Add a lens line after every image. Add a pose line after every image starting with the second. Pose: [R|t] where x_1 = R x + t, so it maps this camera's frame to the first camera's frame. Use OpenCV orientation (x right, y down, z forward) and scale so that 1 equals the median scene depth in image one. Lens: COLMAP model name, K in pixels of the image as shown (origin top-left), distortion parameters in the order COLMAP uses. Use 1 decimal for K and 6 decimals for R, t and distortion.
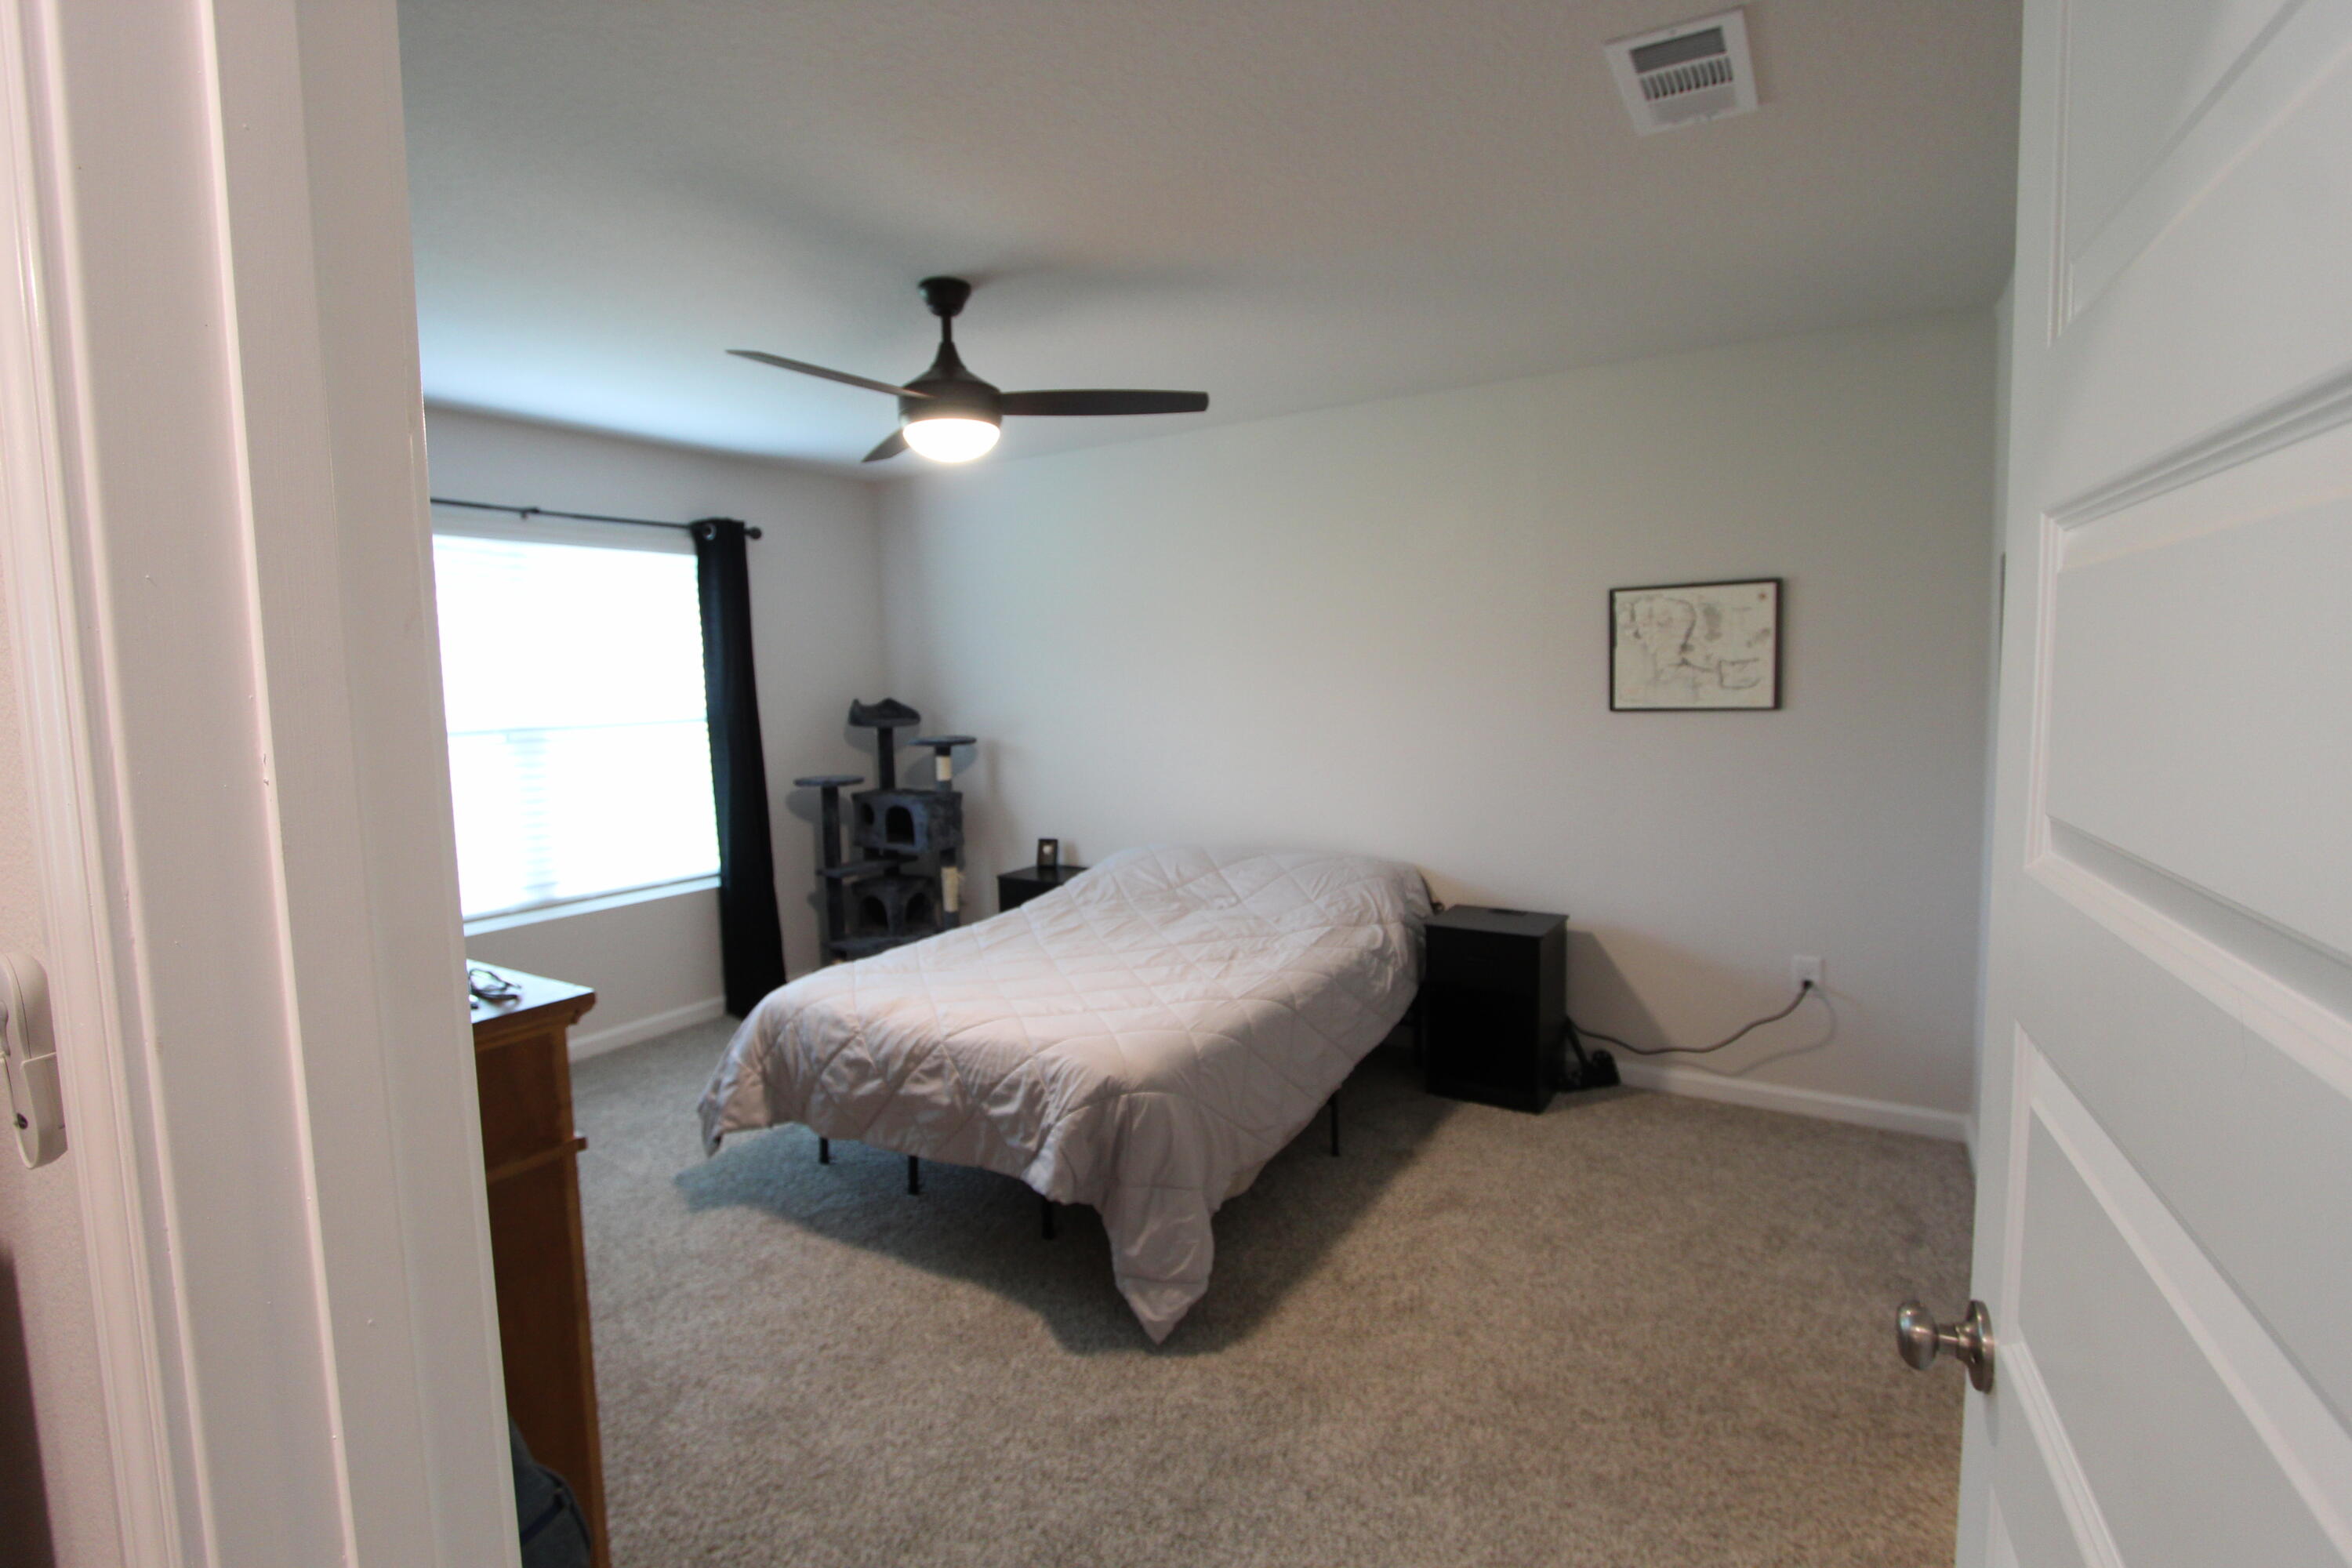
lens RADIAL K [[1096.1, 0, 1186.3], [0, 1096.1, 775.9], [0, 0, 1]] dist [0.000415, -0.000010]
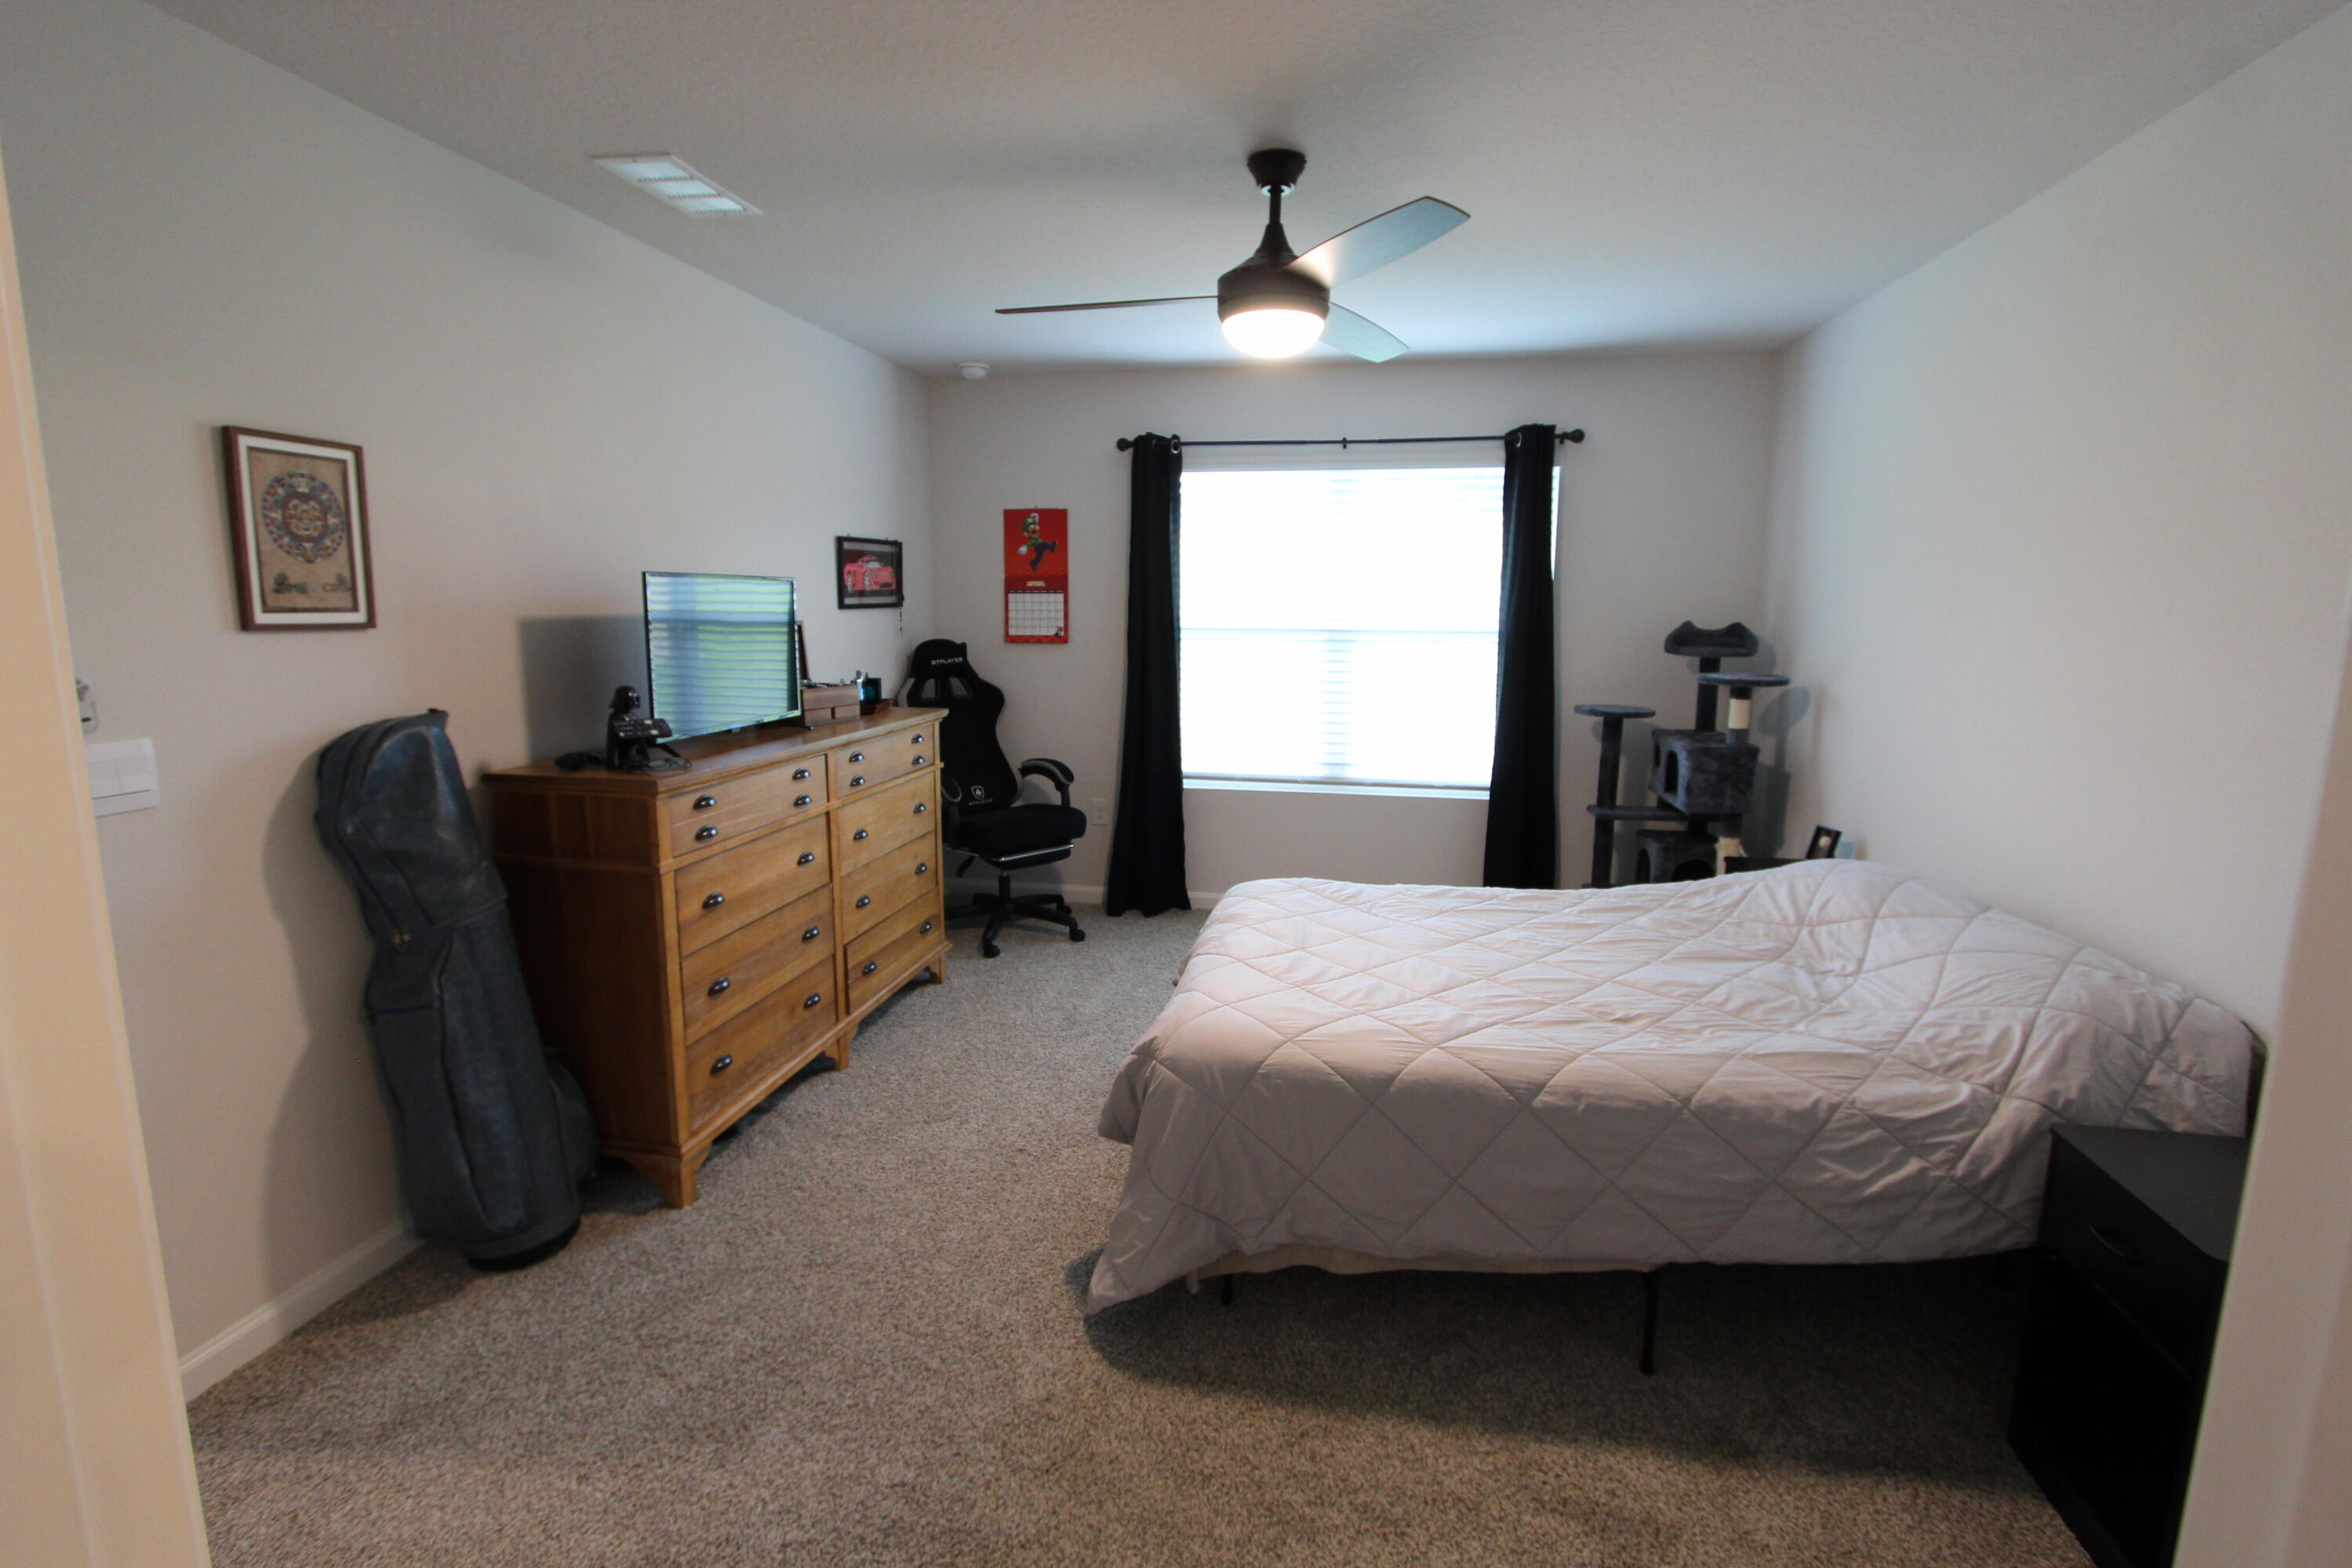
lens RADIAL K [[1096.1, 0, 1181.5], [0, 1096.1, 783.0], [0, 0, 1]] dist [0.000415, -0.000010]
pose [[0.373877, 0.181394, -0.909567, 0.397843], [-0.104480, 0.982683, 0.153029, -0.040906], [0.921575, 0.037817, 0.386355, 0.357358]]
